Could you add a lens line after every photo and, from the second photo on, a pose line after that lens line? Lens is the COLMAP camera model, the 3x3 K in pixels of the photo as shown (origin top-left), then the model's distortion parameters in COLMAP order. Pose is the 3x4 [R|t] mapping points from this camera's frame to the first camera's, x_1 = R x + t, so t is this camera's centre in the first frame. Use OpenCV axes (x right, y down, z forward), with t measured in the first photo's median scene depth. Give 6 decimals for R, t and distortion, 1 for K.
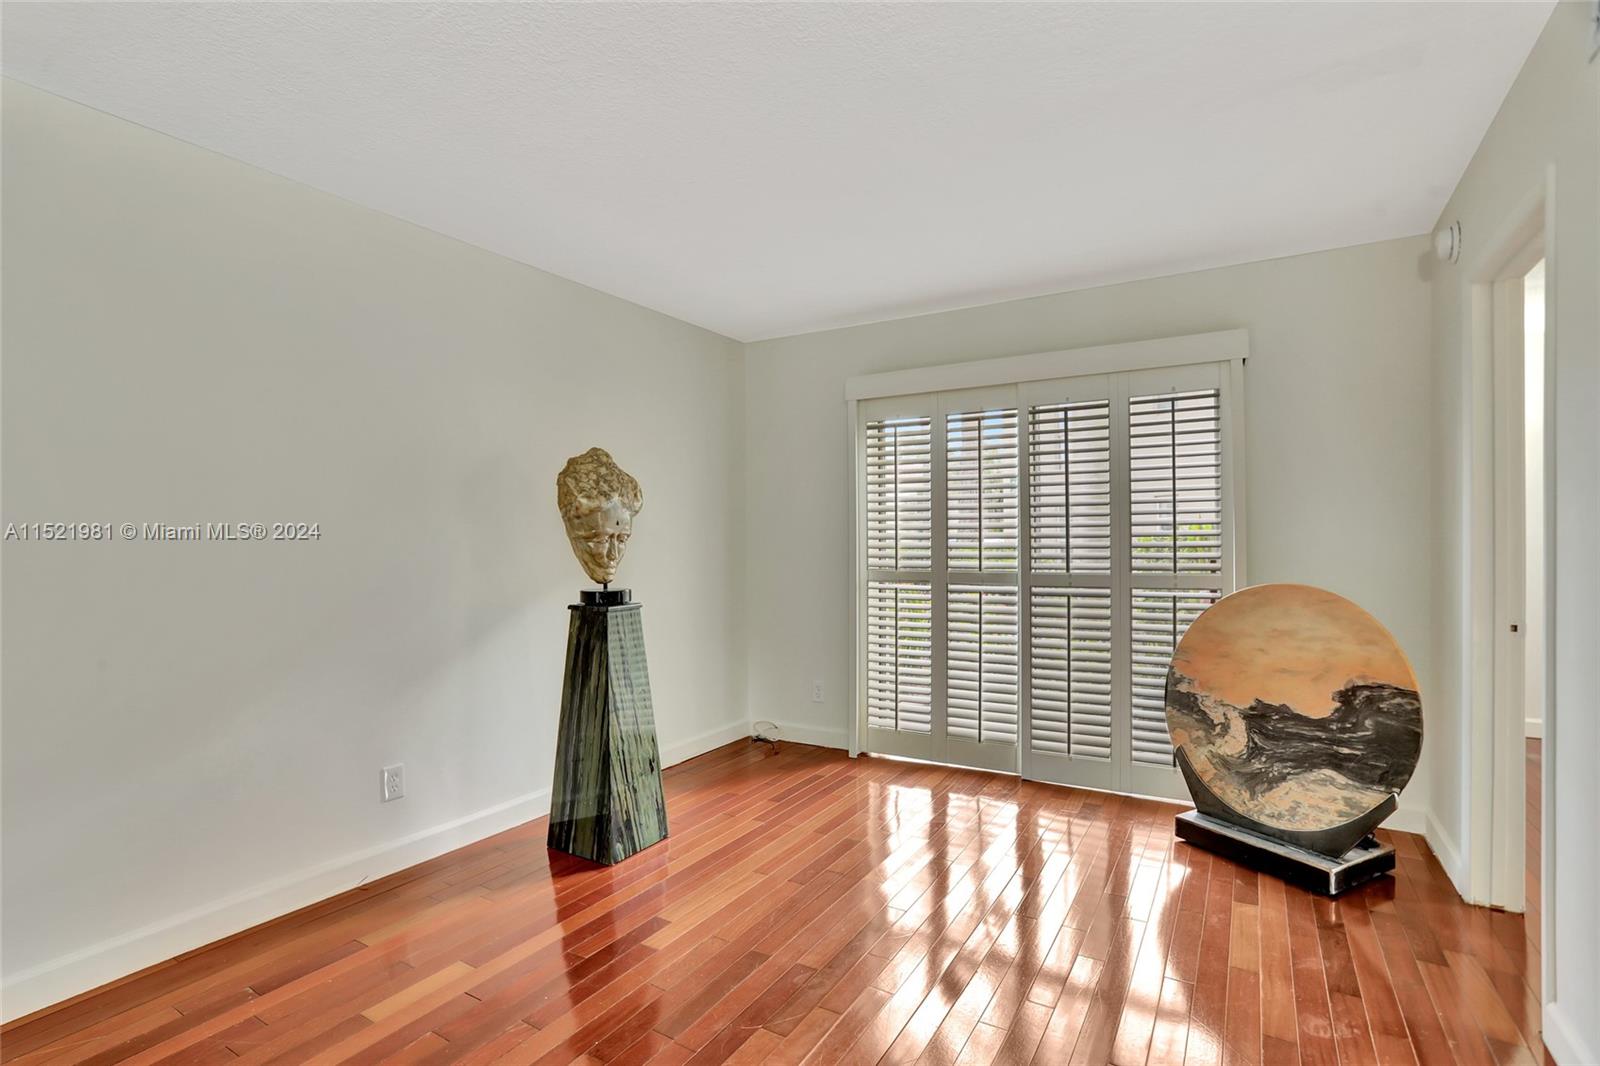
lens RADIAL K [[793.3, 0, 783.1], [0, 793.3, 539.5], [0, 0, 1]] dist [-0.072375, 0.053159]
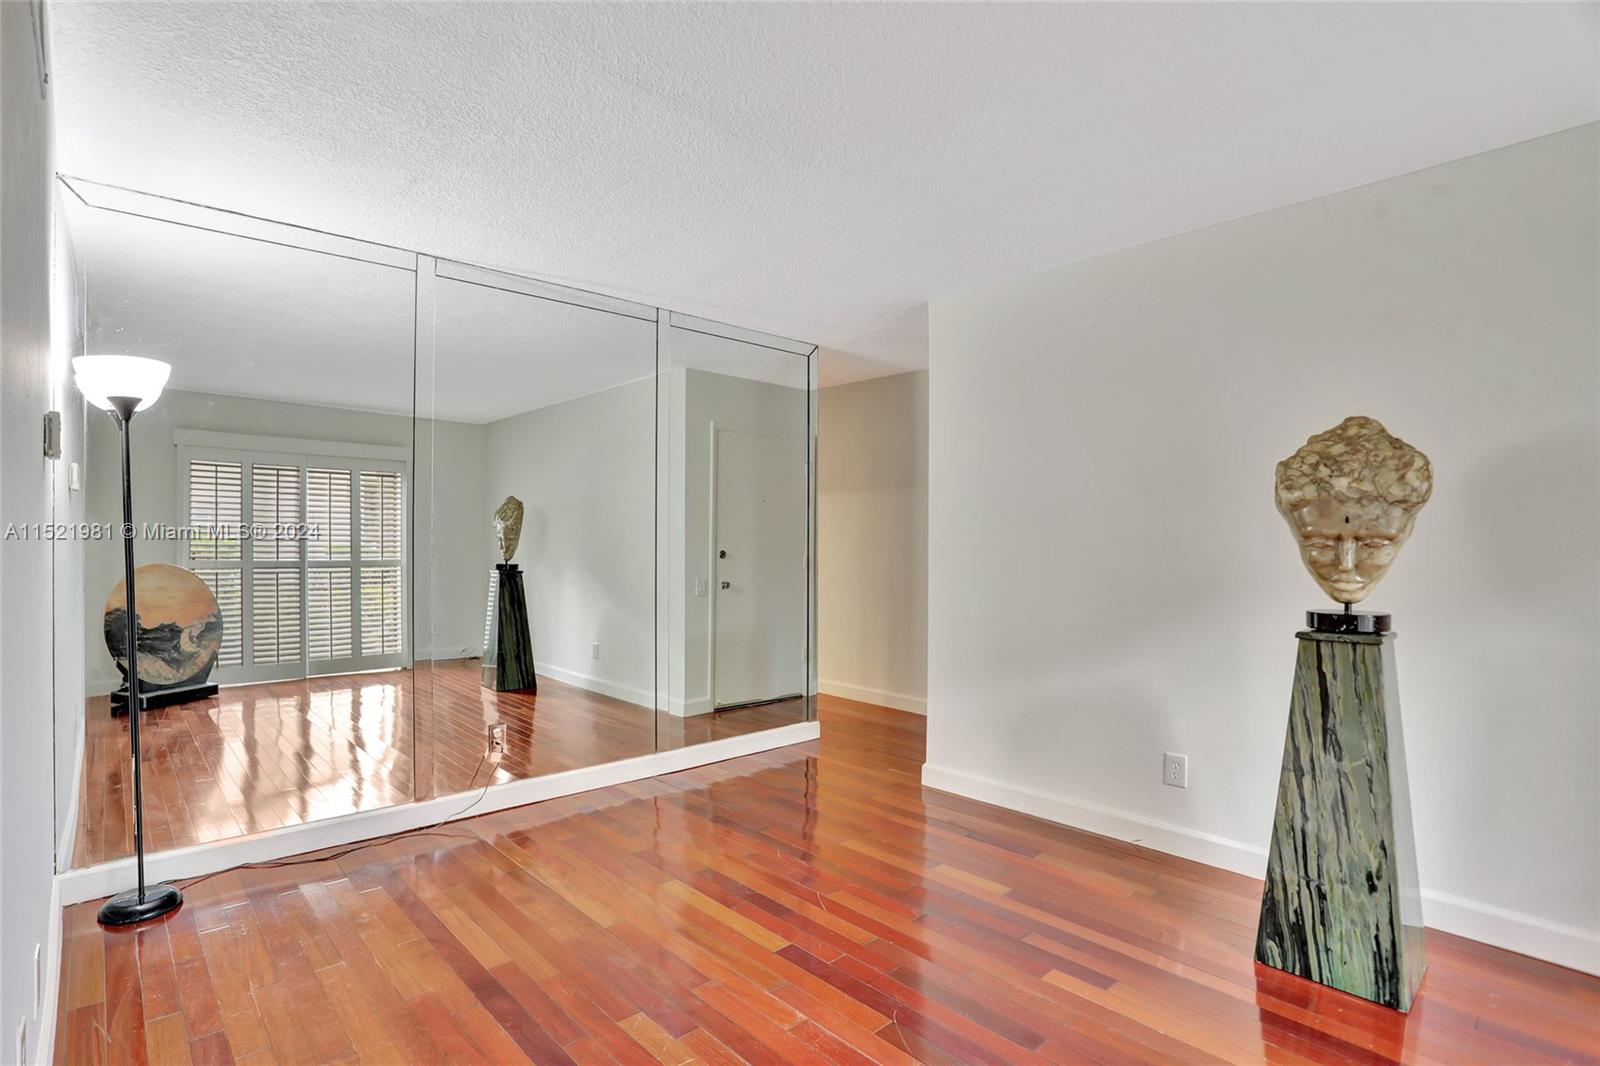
lens RADIAL K [[815.0, 0, 772.9], [0, 815.0, 538.9], [0, 0, 1]] dist [0.002435, 0.002219]
pose [[-0.296862, 0.008192, -0.954885, 0.667687], [-0.000214, 0.999963, 0.008646, -0.009707], [0.954920, 0.002771, -0.296850, 0.748716]]
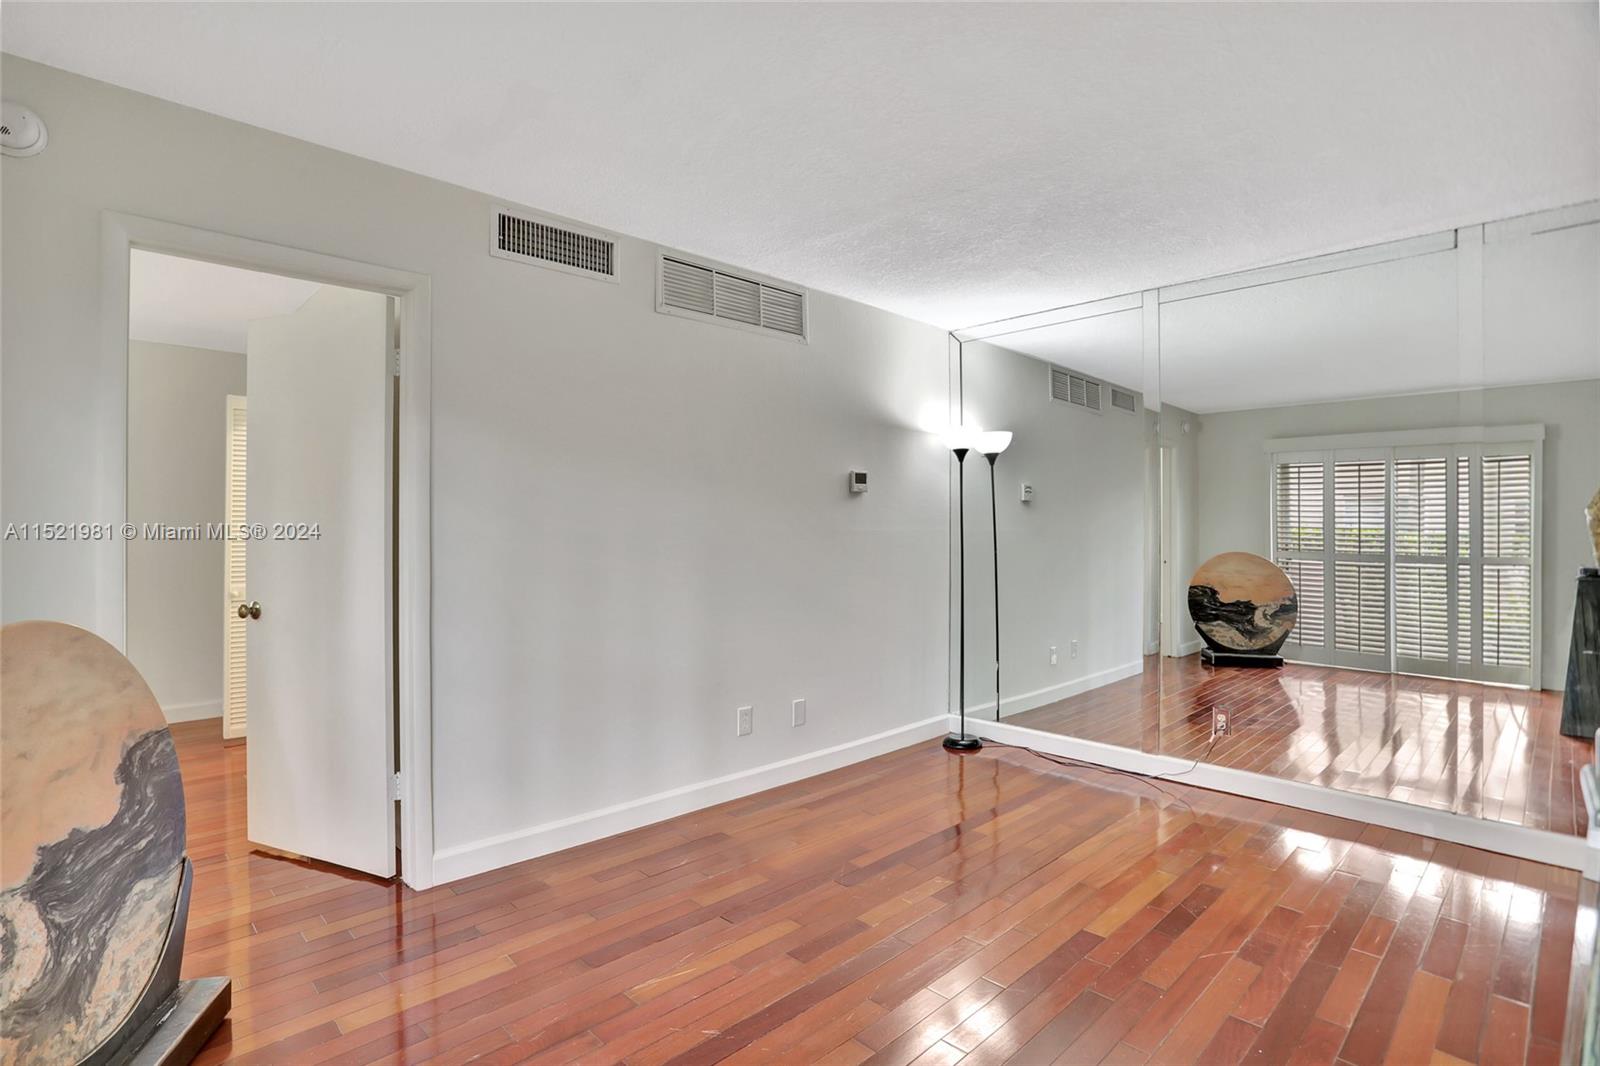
lens RADIAL K [[798.9, 0, 747.6], [0, 798.9, 527.5], [0, 0, 1]] dist [-0.071203, 0.037339]
pose [[-0.957706, 0.005106, 0.287702, 0.004198], [0.004676, 0.999987, -0.002181, -0.006279], [-0.287710, -0.000744, -0.957717, 1.354459]]
